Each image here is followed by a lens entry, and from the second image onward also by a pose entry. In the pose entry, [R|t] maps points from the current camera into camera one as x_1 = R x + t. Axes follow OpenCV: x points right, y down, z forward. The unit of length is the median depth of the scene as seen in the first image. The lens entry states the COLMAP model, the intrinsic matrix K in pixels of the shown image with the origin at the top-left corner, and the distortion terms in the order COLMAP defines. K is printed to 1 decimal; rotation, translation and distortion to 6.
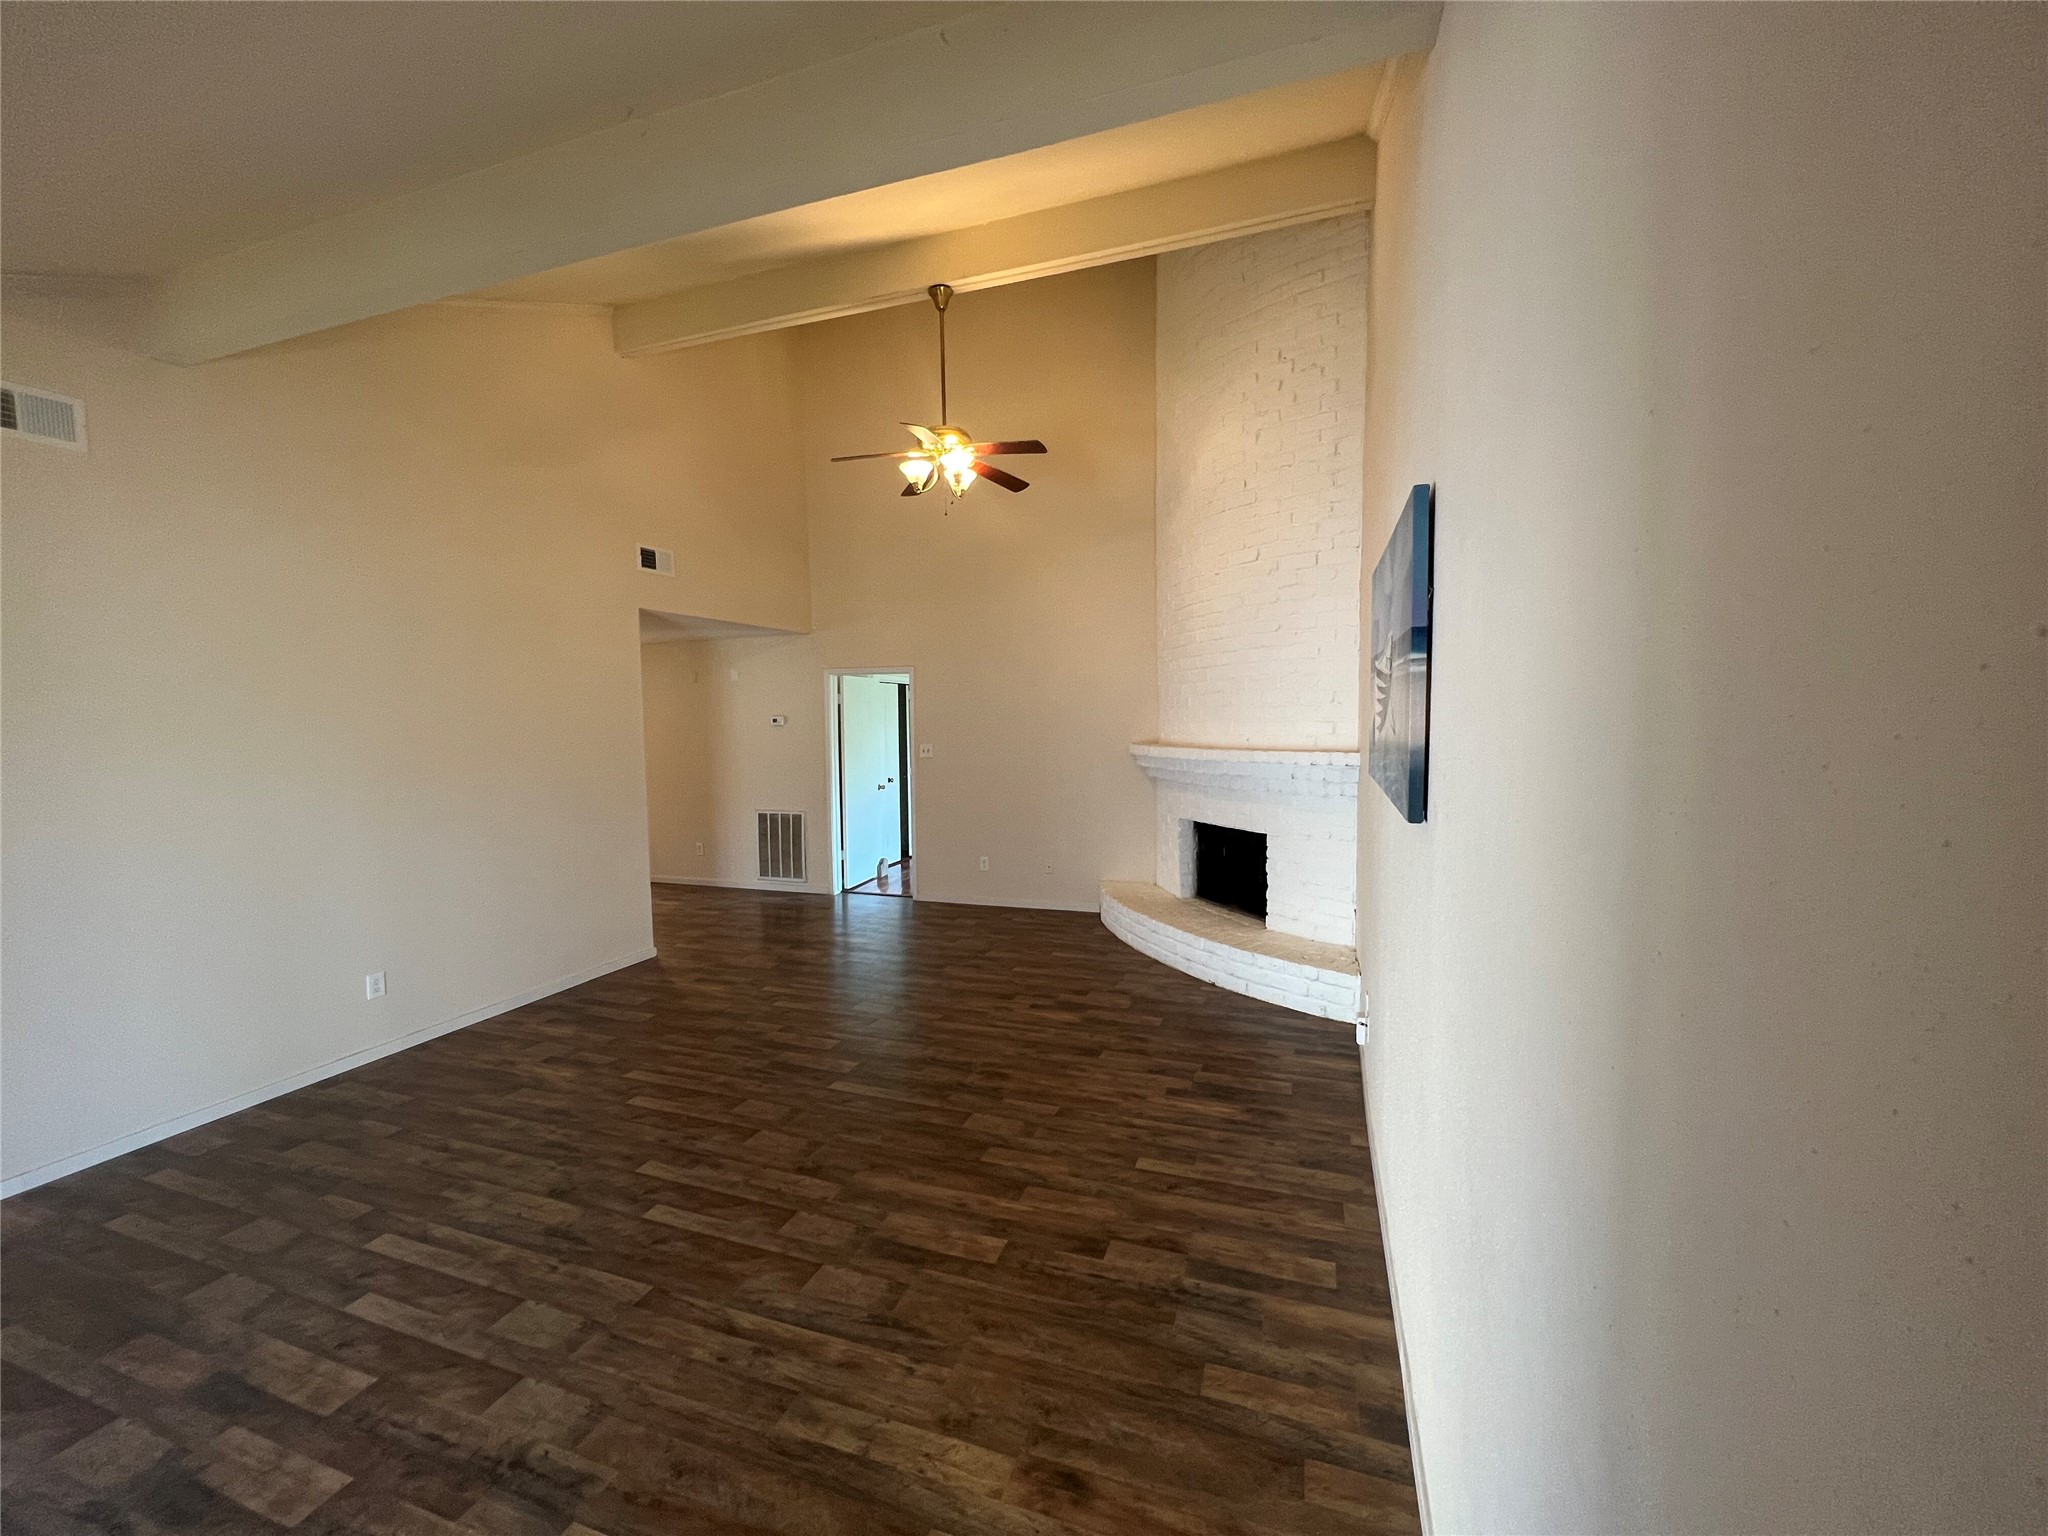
lens RADIAL K [[817.9, 0, 1021.5], [0, 817.9, 764.7], [0, 0, 1]] dist [-0.001685, 0.001143]
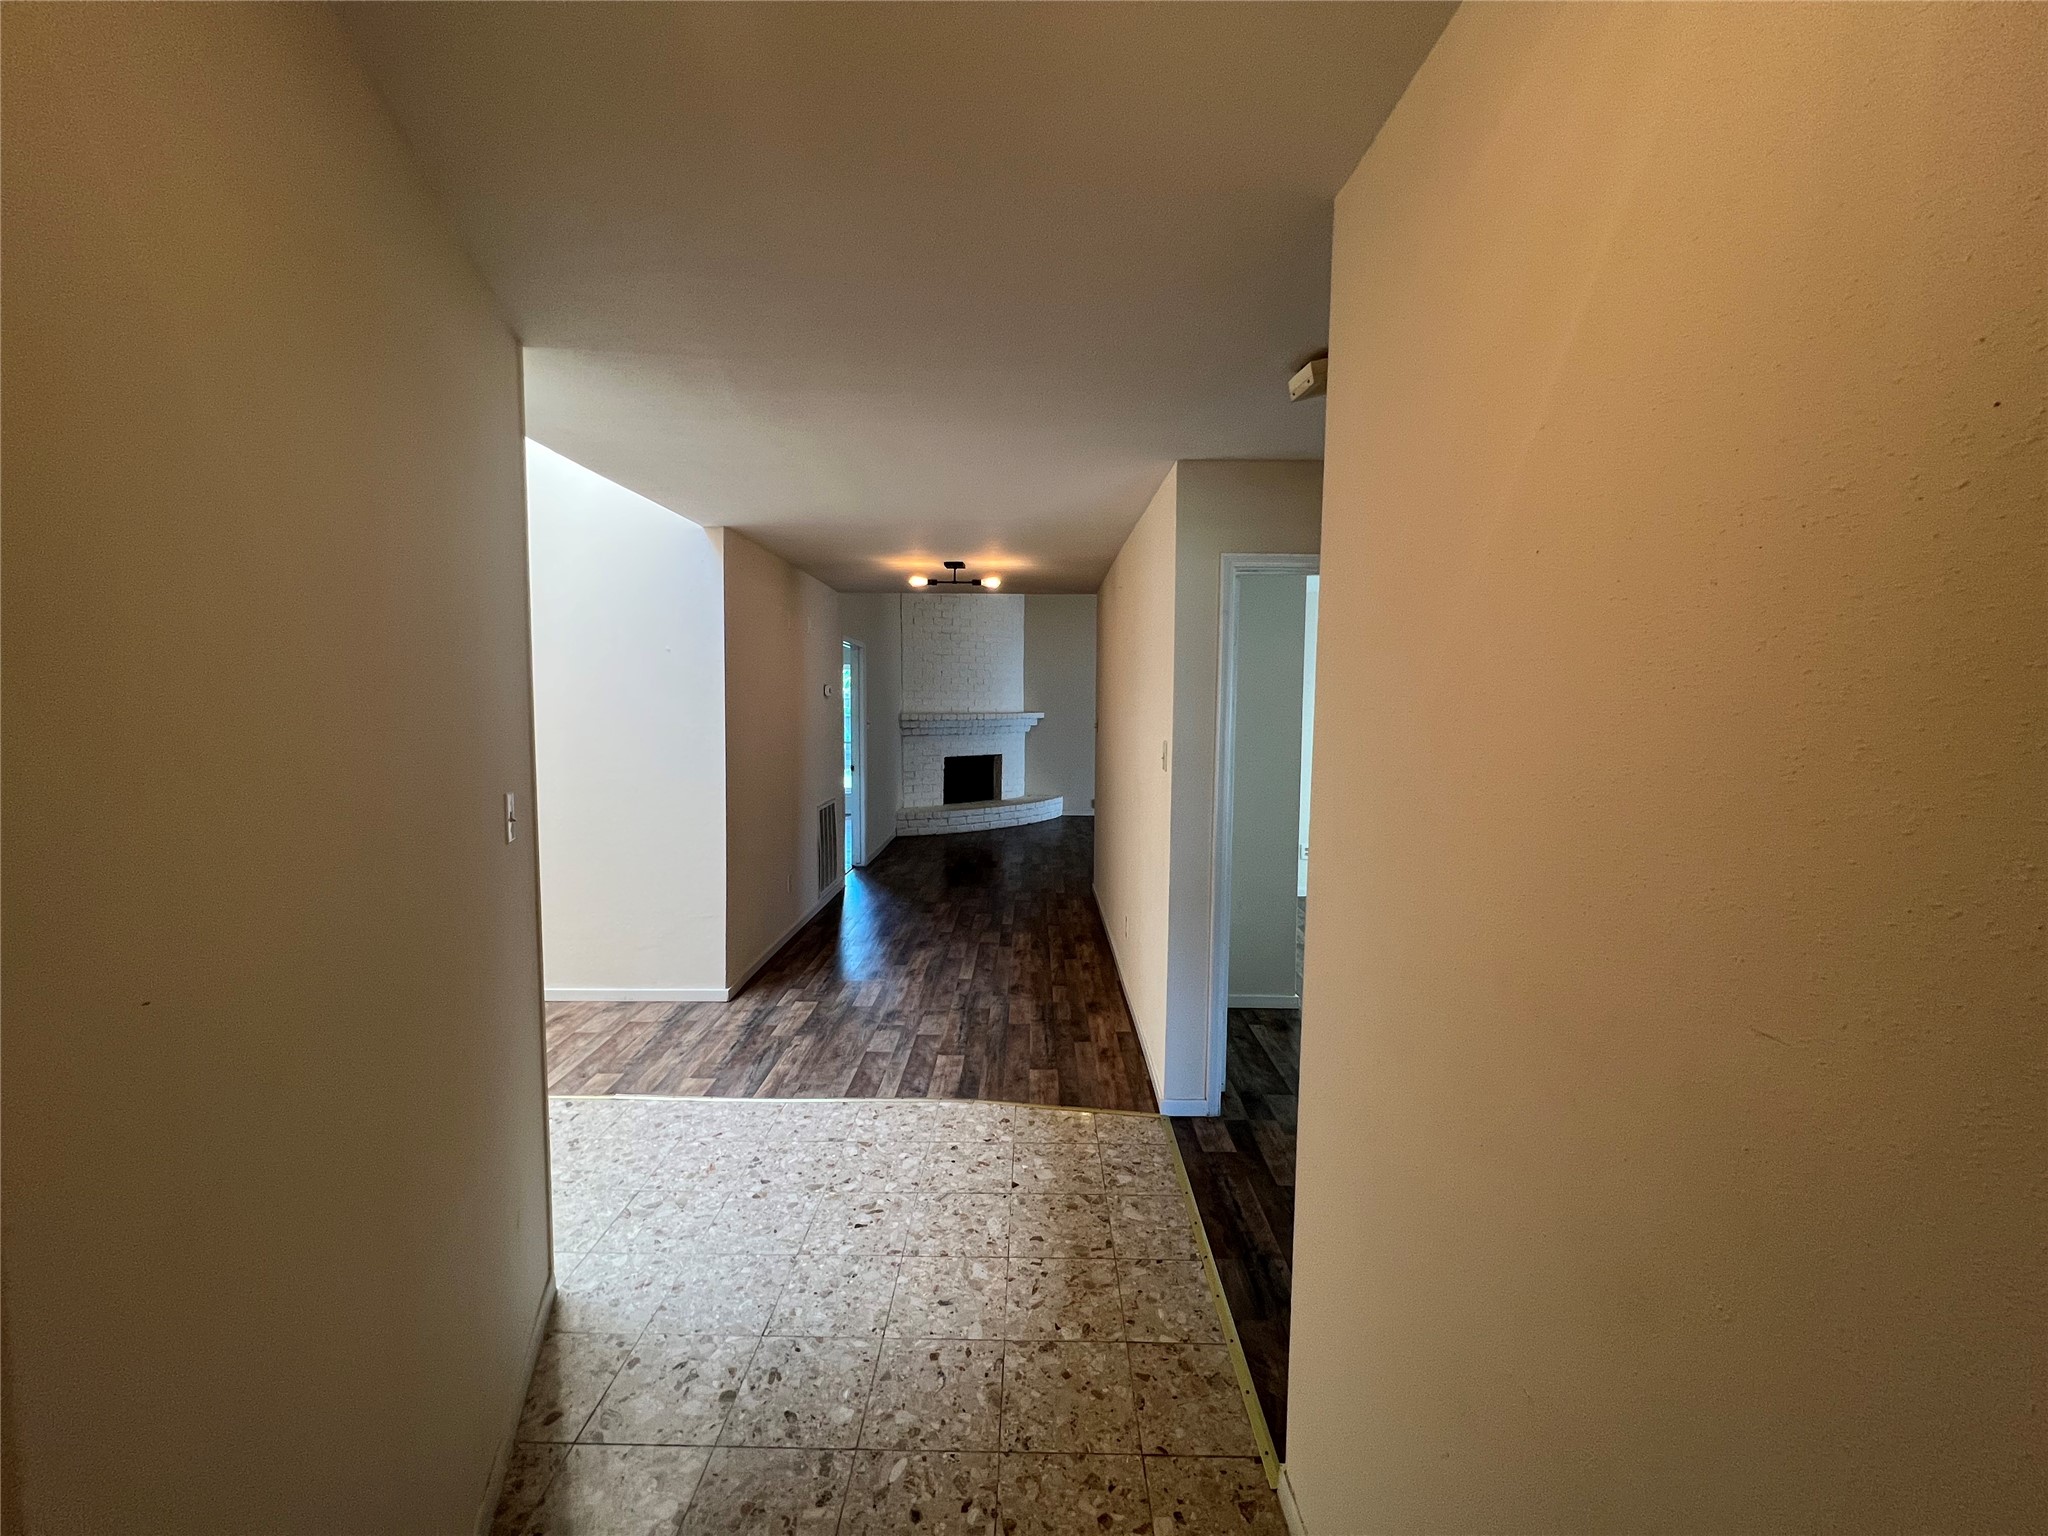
lens RADIAL K [[817.9, 0, 1021.5], [0, 817.9, 764.7], [0, 0, 1]] dist [-0.001685, 0.001143]
pose [[-0.299417, -0.067999, 0.951696, -2.478007], [0.054799, 0.994585, 0.088304, -0.100711], [-0.952547, 0.078592, -0.294070, 2.300820]]
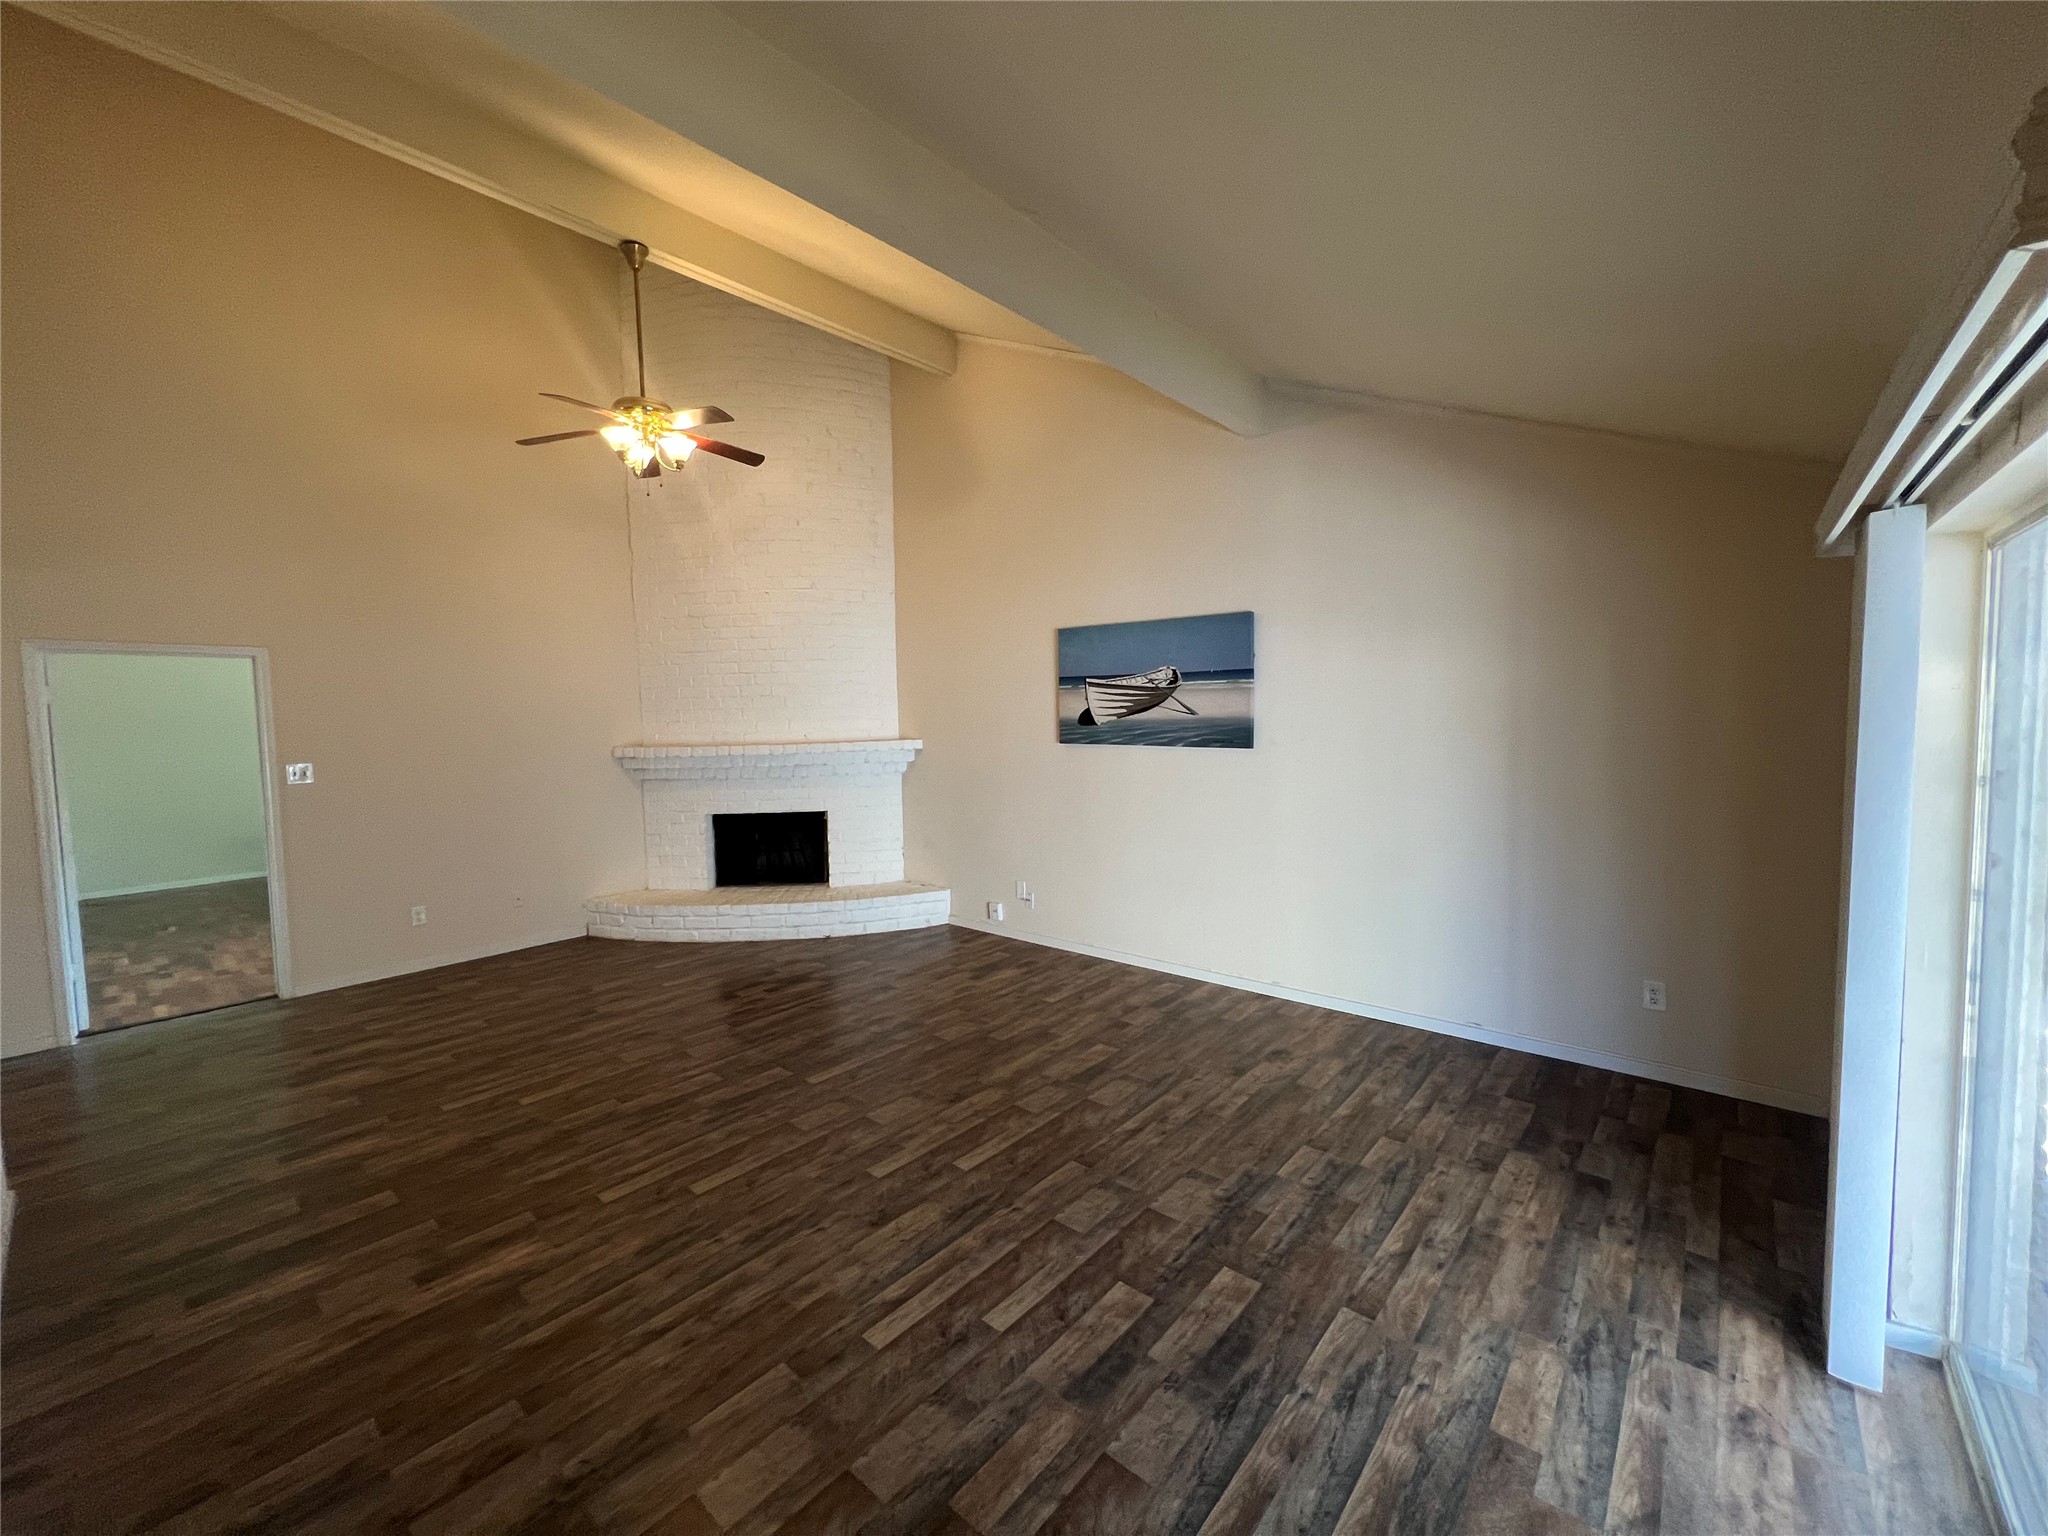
lens RADIAL K [[817.9, 0, 1021.5], [0, 817.9, 764.7], [0, 0, 1]] dist [-0.001685, 0.001143]
pose [[0.365550, -0.057162, 0.929035, -1.081630], [0.073328, 0.996779, 0.032478, -0.005058], [-0.927899, 0.056251, 0.368565, 0.391855]]
